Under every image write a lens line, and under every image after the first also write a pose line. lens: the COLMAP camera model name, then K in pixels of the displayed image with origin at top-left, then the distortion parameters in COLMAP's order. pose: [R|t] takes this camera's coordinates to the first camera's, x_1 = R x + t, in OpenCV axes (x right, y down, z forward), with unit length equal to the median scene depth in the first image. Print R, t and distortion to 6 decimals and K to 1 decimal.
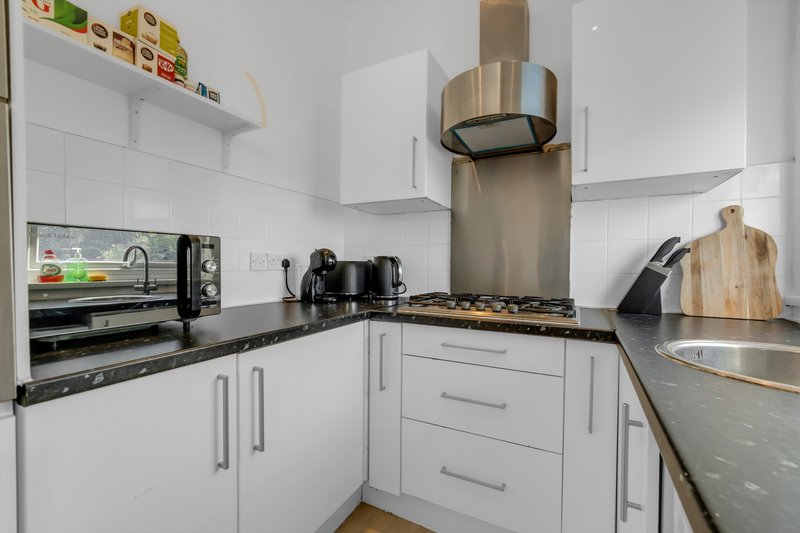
lens RADIAL K [[345.5, 0, 398.9], [0, 345.5, 268.4], [0, 0, 1]] dist [-0.002198, -0.000814]
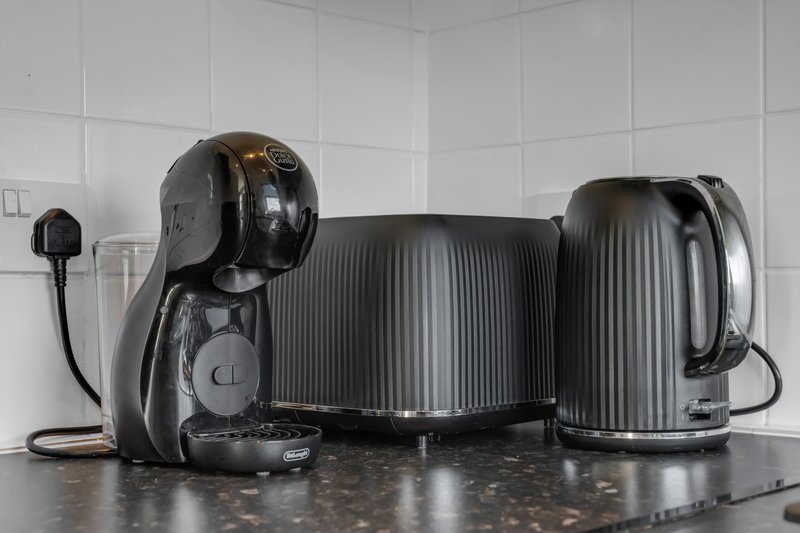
lens RADIAL K [[1177.4, 0, 398.6], [0, 1177.4, 267.3], [0, 0, 1]] dist [-0.006413, 0.000000]
pose [[0.955475, -0.016946, -0.294584, 0.020135], [0.010124, 0.999644, -0.024669, 0.023451], [0.294898, 0.020589, 0.955307, 0.606342]]
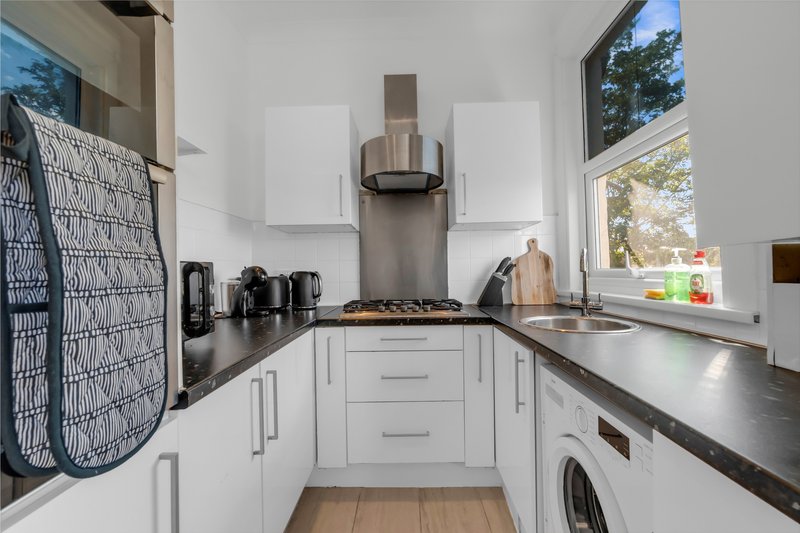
lens RADIAL K [[345.5, 0, 402.2], [0, 345.5, 266.4], [0, 0, 1]] dist [-0.002198, -0.000814]
pose [[0.888596, -0.016658, 0.458388, -0.371888], [0.027052, 0.999504, -0.016118, -0.032923], [-0.457892, 0.026722, 0.888606, -0.206493]]
